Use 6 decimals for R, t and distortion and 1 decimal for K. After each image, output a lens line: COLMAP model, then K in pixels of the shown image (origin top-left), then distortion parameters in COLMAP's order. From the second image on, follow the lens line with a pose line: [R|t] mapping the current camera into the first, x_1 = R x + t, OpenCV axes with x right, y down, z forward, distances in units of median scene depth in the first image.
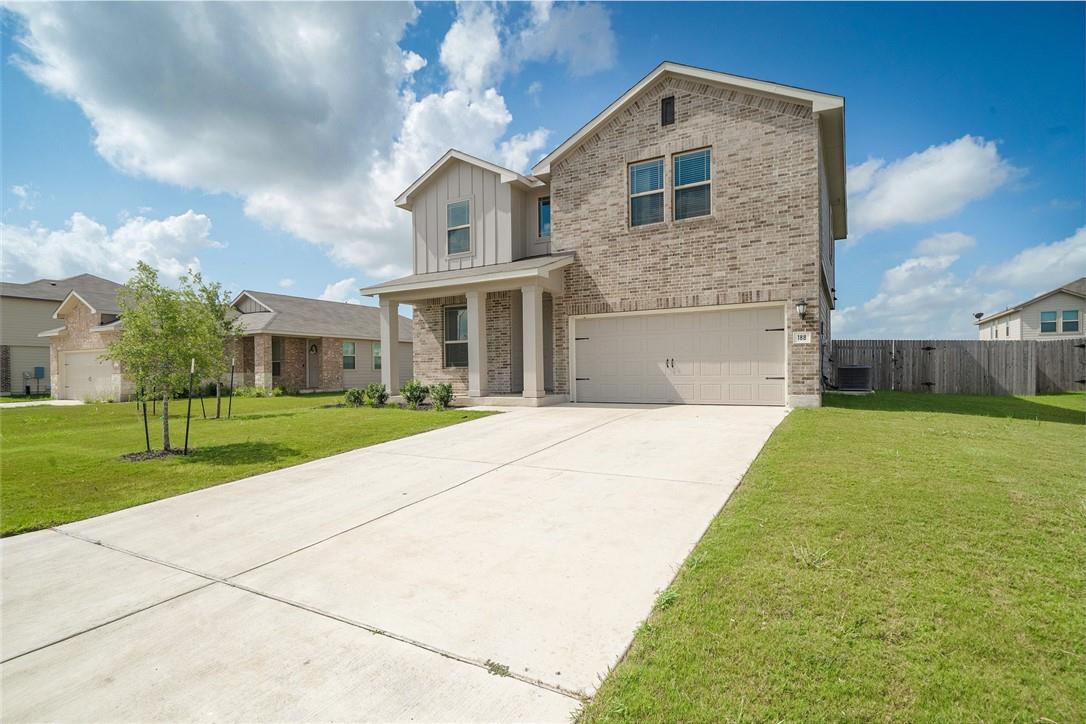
lens RADIAL K [[503.8, 0, 549.9], [0, 503.8, 378.1], [0, 0, 1]] dist [0.001264, -0.000020]
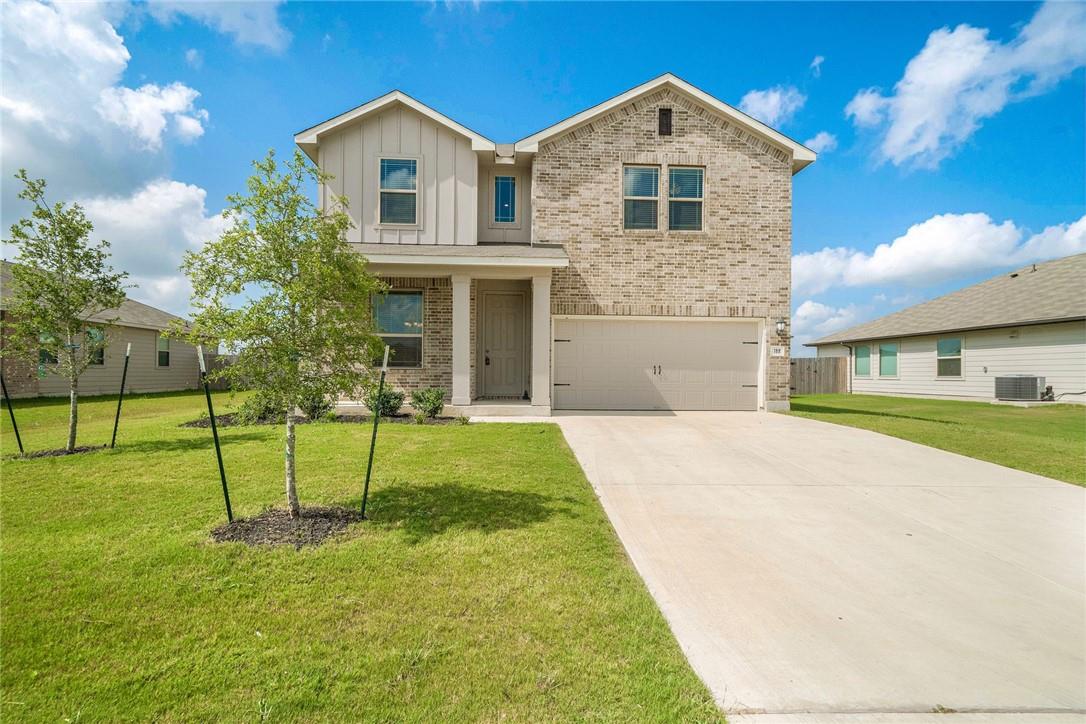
lens RADIAL K [[503.8, 0, 549.9], [0, 503.8, 378.1], [0, 0, 1]] dist [0.001264, -0.000020]
pose [[0.855587, 0.017454, 0.517364, -0.477440], [-0.012449, 0.999836, -0.013142, 0.002592], [-0.517509, 0.004803, 0.855664, 0.251730]]
